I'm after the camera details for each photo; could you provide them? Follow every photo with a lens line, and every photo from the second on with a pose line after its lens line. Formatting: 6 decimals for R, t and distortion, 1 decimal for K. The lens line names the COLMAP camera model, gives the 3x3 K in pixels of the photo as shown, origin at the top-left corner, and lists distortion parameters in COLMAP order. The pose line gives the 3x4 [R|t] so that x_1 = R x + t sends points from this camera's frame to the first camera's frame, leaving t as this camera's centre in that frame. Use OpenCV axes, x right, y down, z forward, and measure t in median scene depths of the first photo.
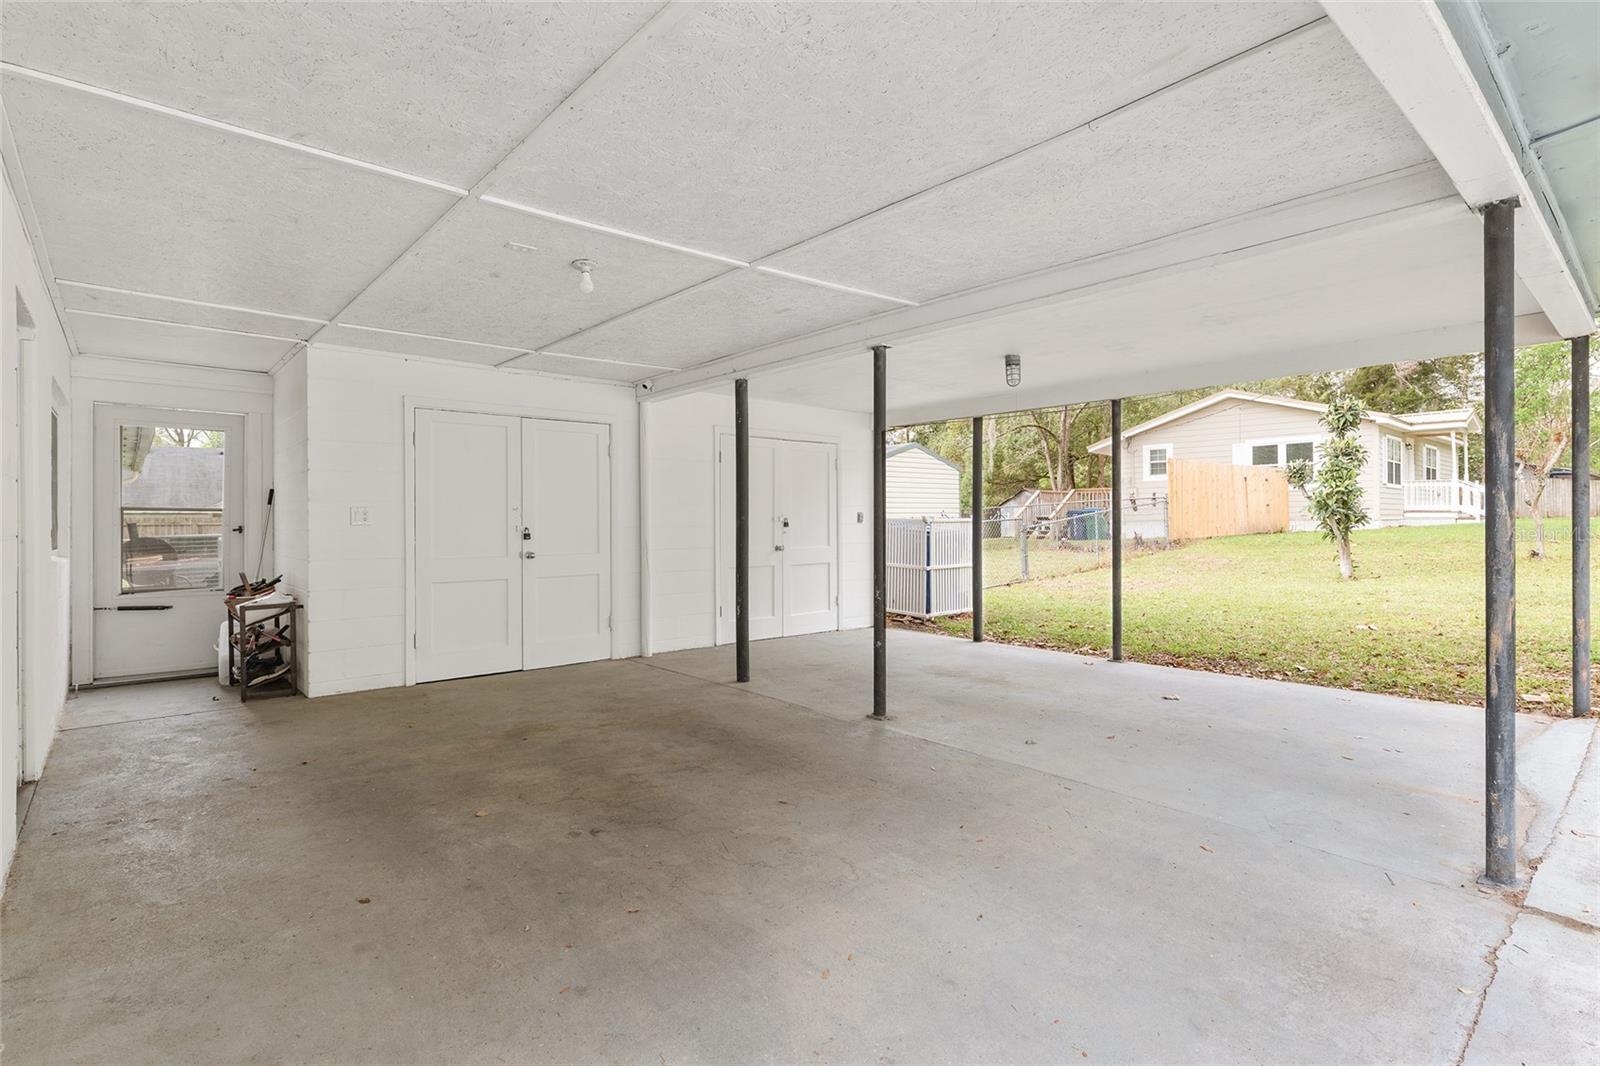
lens RADIAL K [[776.4, 0, 805.7], [0, 776.4, 523.0], [0, 0, 1]] dist [0.008200, -0.004599]
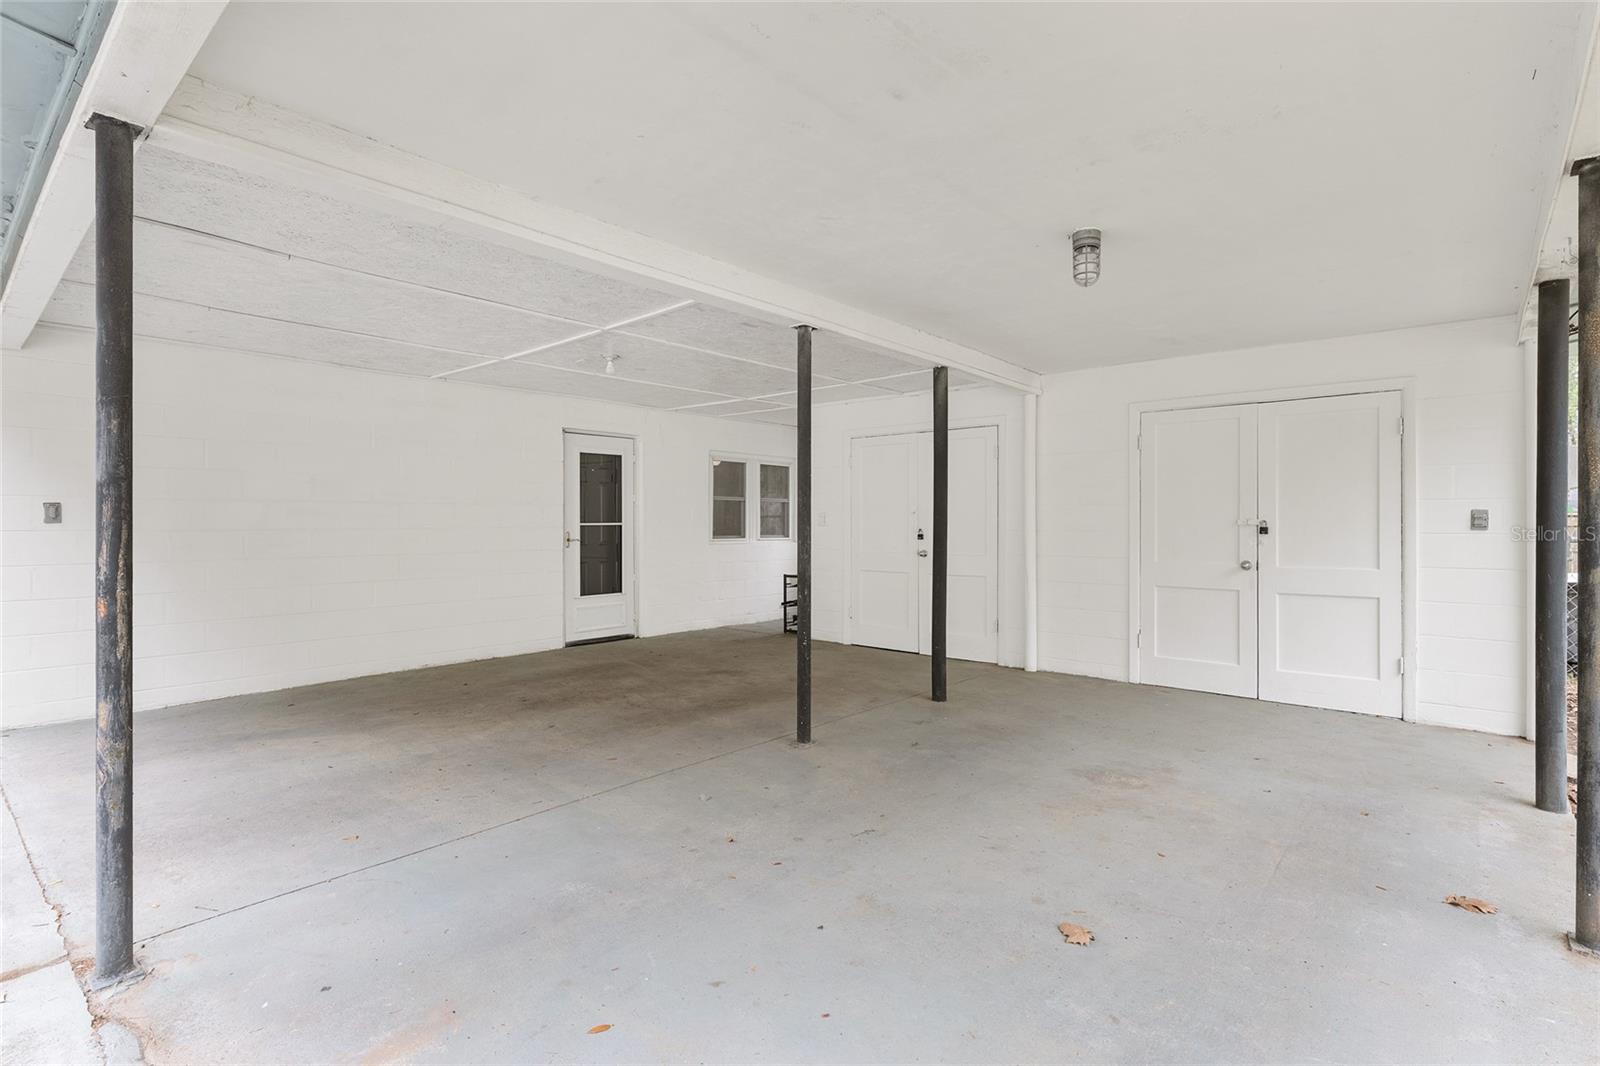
lens RADIAL K [[776.4, 0, 794.3], [0, 776.4, 525.0], [0, 0, 1]] dist [0.008200, -0.004599]
pose [[0.127644, 0.005482, -0.991805, 1.060525], [-0.006198, 0.999970, 0.004729, -0.006290], [0.991801, 0.005544, 0.127674, 0.949692]]
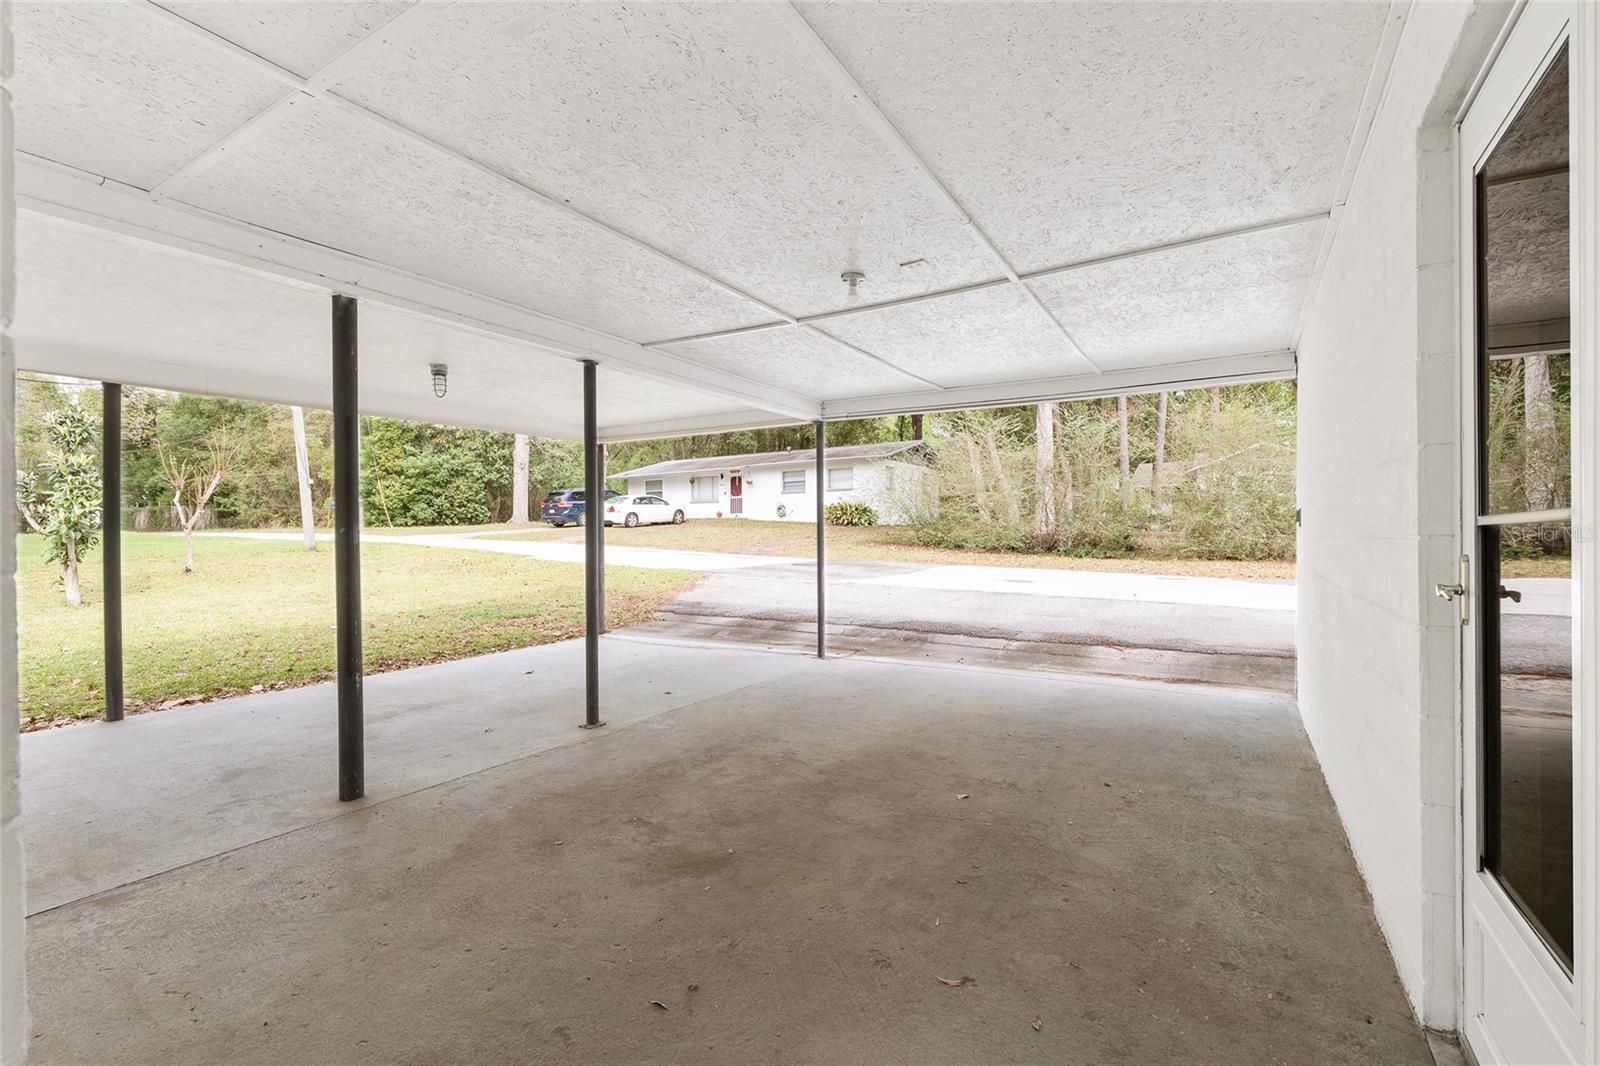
lens RADIAL K [[686.5, 0, 810.8], [0, 686.5, 536.7], [0, 0, 1]] dist [0.002072, -0.000848]
pose [[-0.293321, 0.001412, 0.956013, -0.935362], [0.012566, 0.999918, 0.002378, 0.005189], [-0.955931, 0.012711, -0.293315, 1.088421]]
